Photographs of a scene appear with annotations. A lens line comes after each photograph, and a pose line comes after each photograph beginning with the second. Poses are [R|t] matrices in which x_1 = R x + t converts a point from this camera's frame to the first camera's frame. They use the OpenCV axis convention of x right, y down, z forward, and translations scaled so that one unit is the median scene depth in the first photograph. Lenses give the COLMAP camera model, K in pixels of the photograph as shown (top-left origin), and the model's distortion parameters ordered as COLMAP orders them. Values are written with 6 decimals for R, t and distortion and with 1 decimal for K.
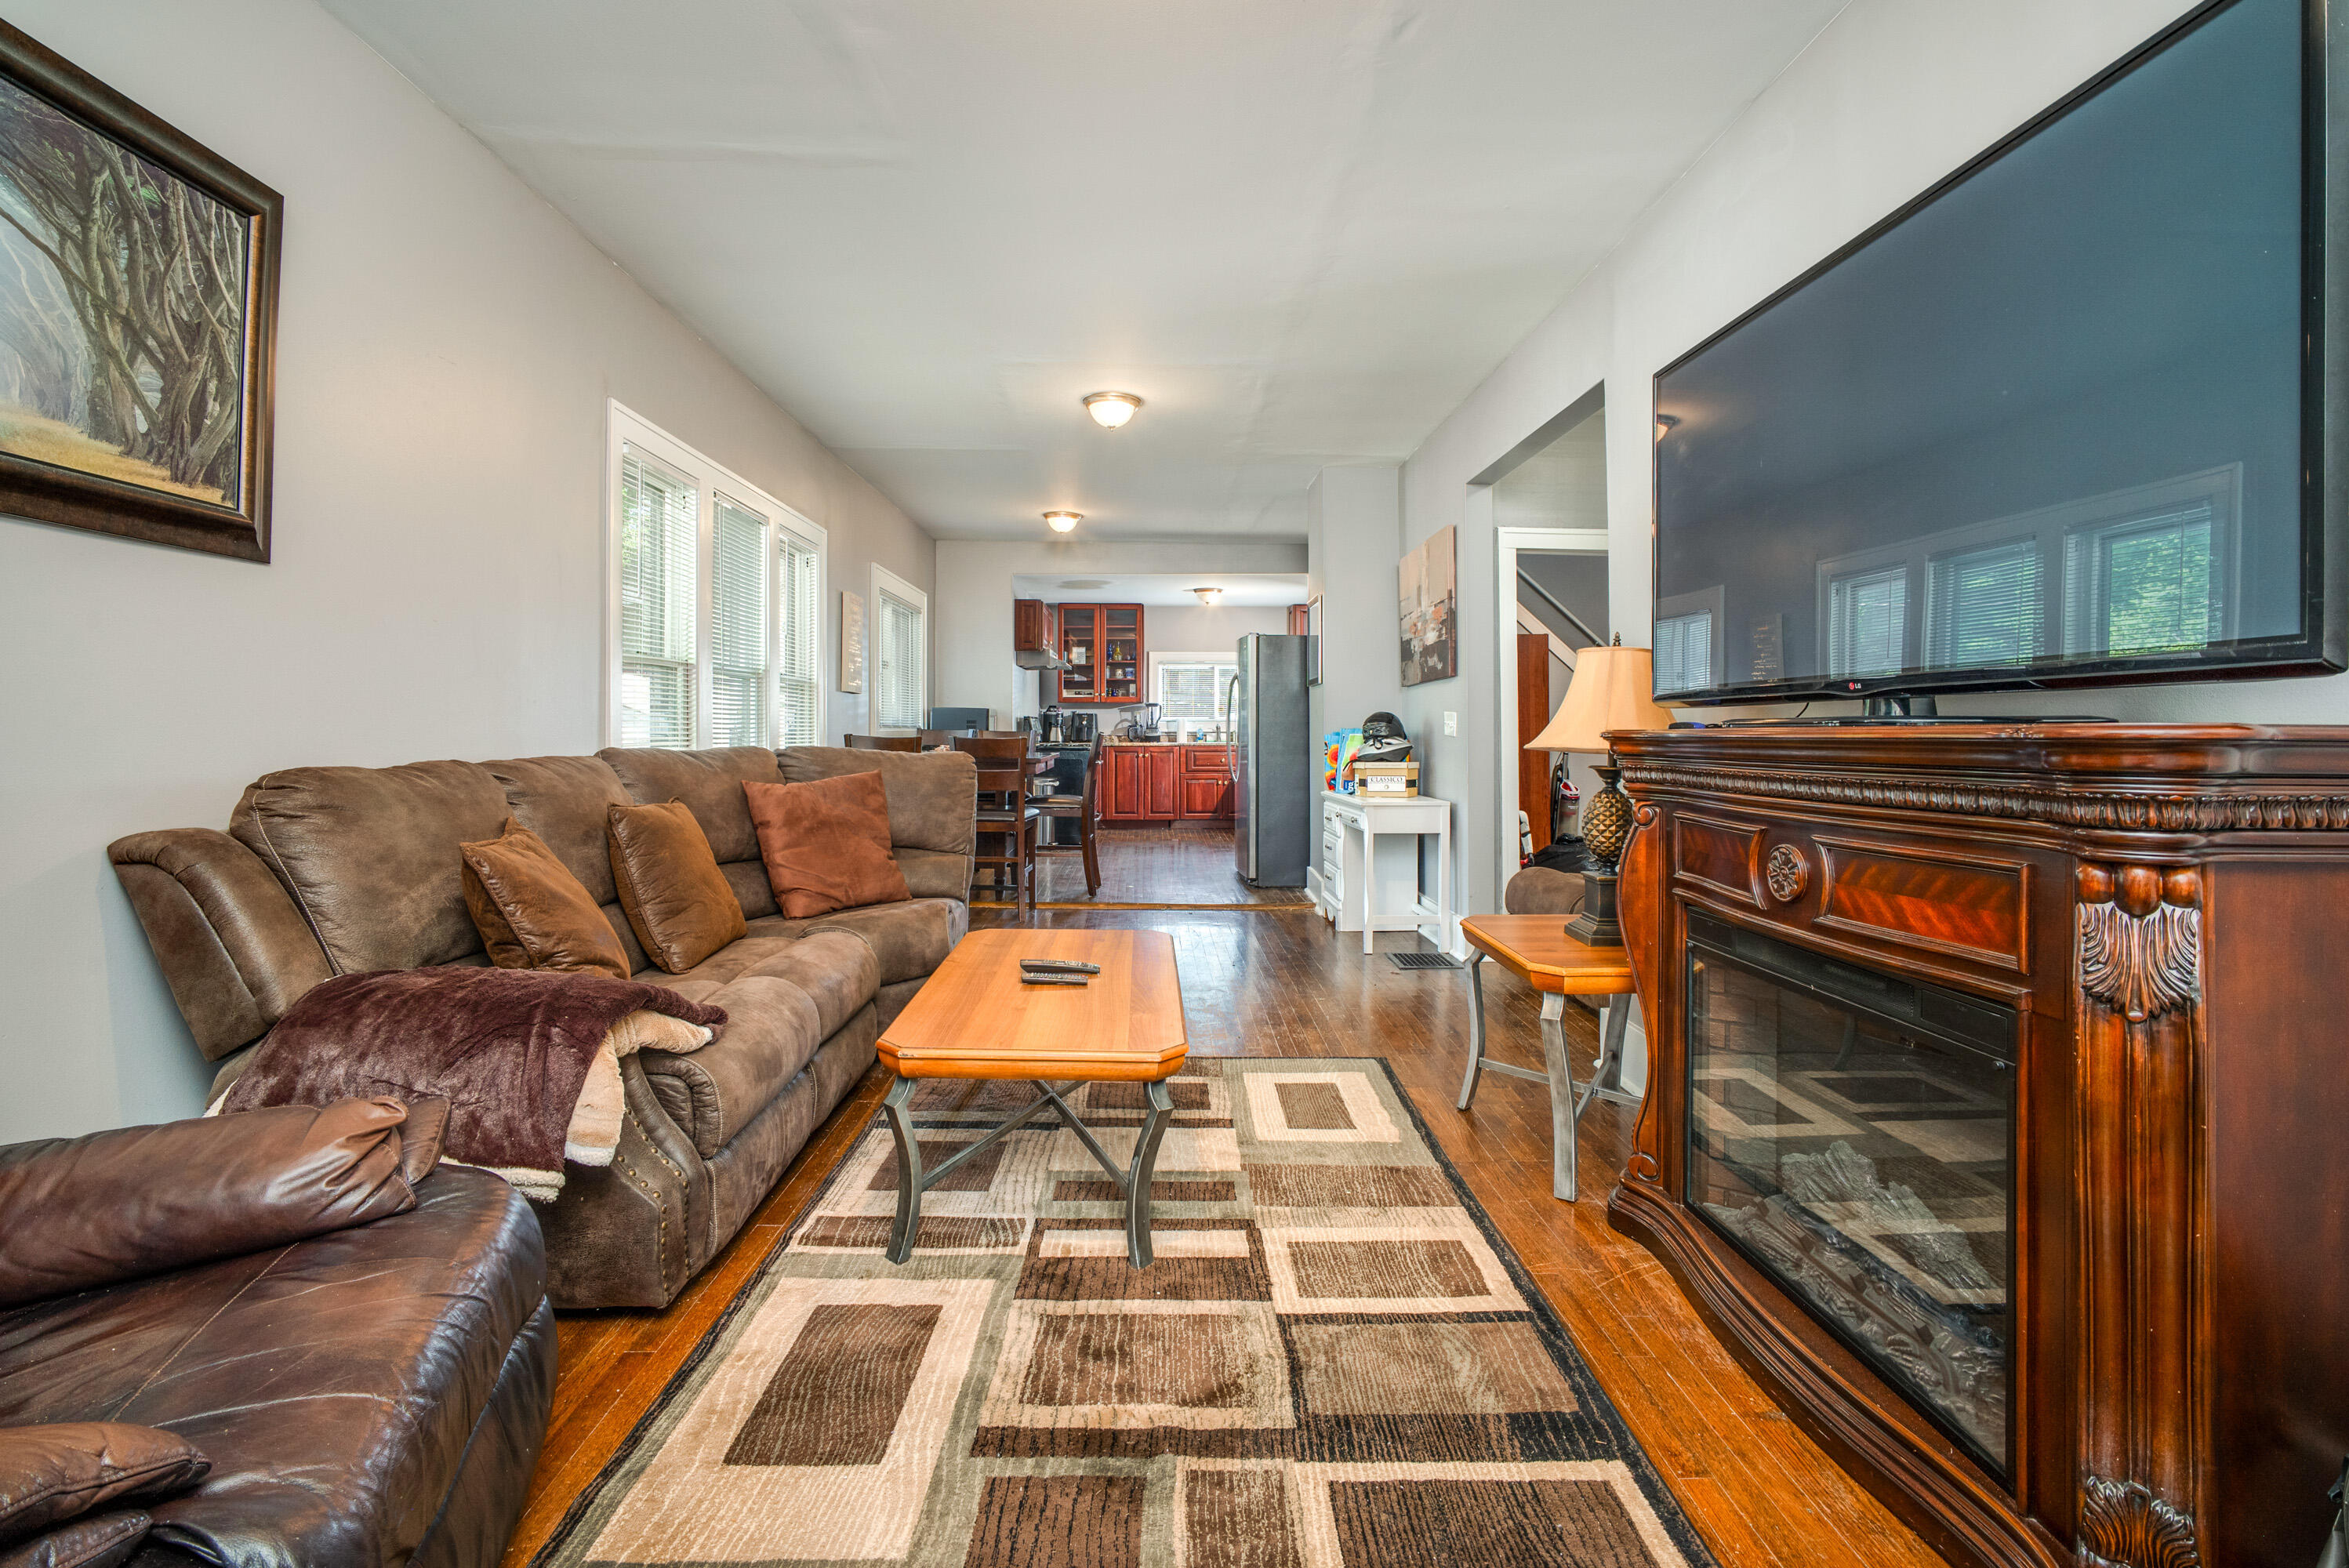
lens RADIAL K [[995.0, 0, 1169.2], [0, 995.0, 775.5], [0, 0, 1]] dist [-0.033921, 0.021806]
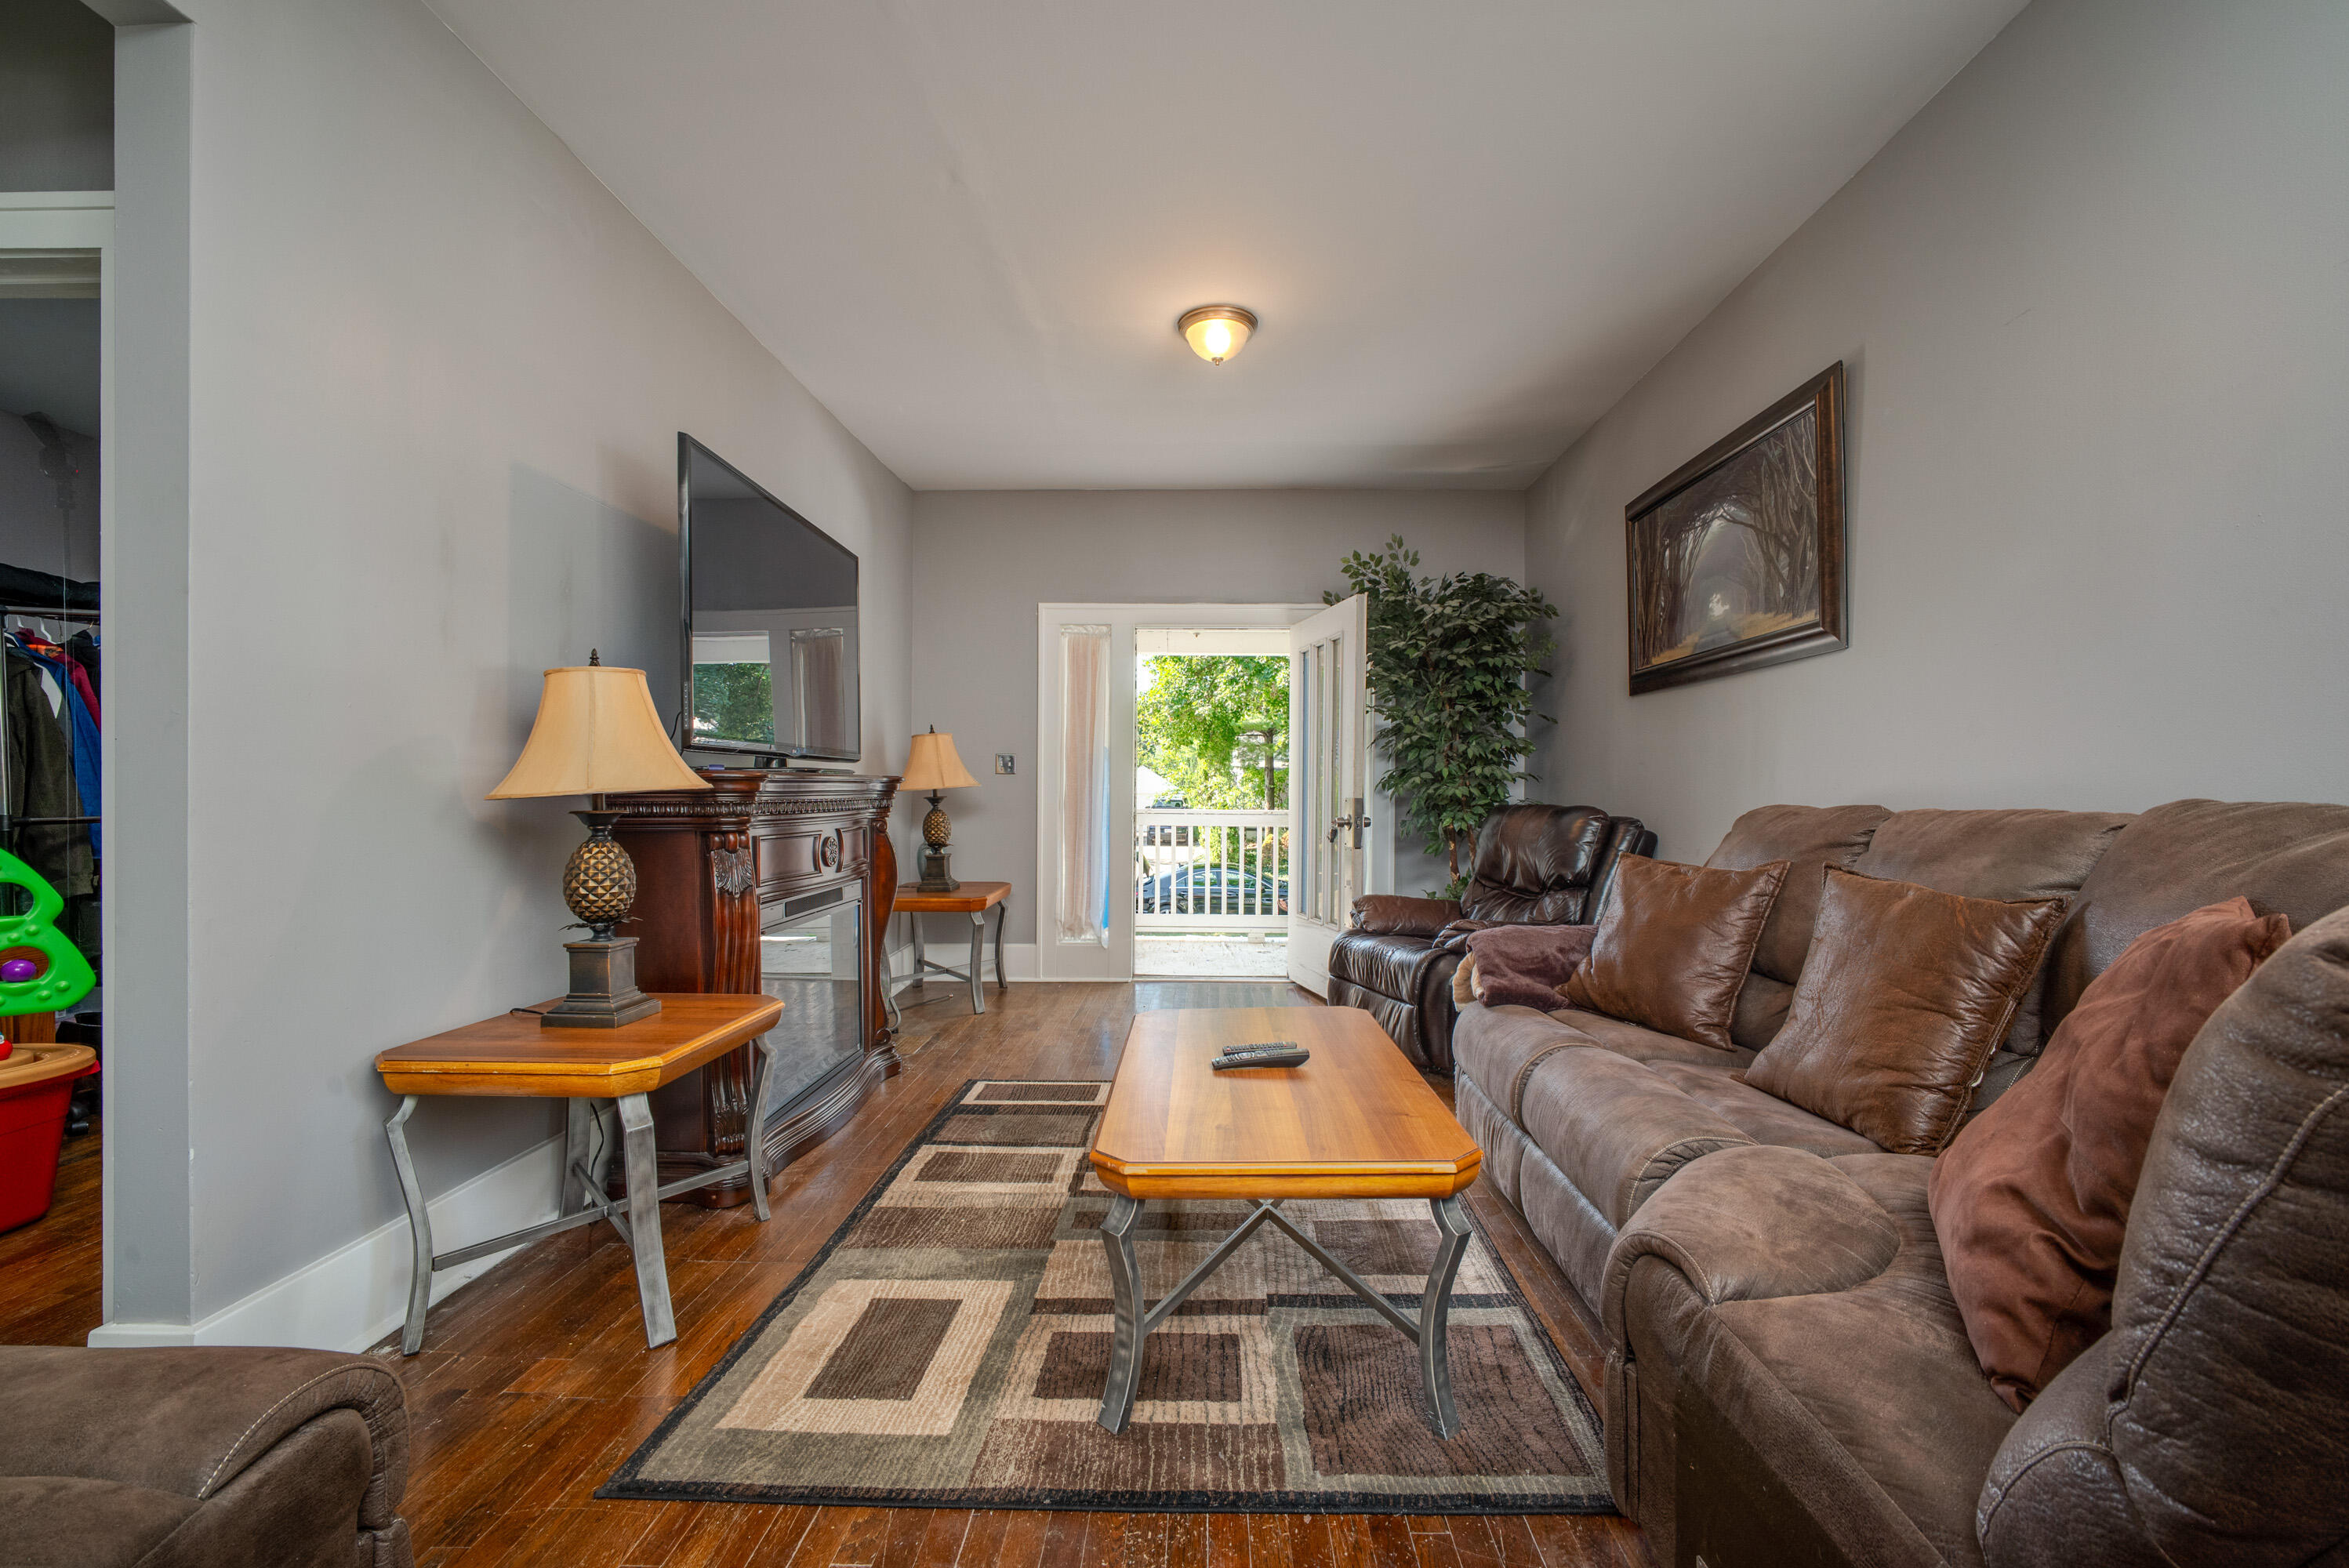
lens RADIAL K [[995.0, 0, 1169.2], [0, 995.0, 775.5], [0, 0, 1]] dist [-0.033921, 0.021806]
pose [[-0.998317, -0.002162, 0.057948, -0.104546], [-0.000634, 0.999652, 0.026371, -0.080198], [-0.057985, 0.026290, -0.997971, 2.286508]]
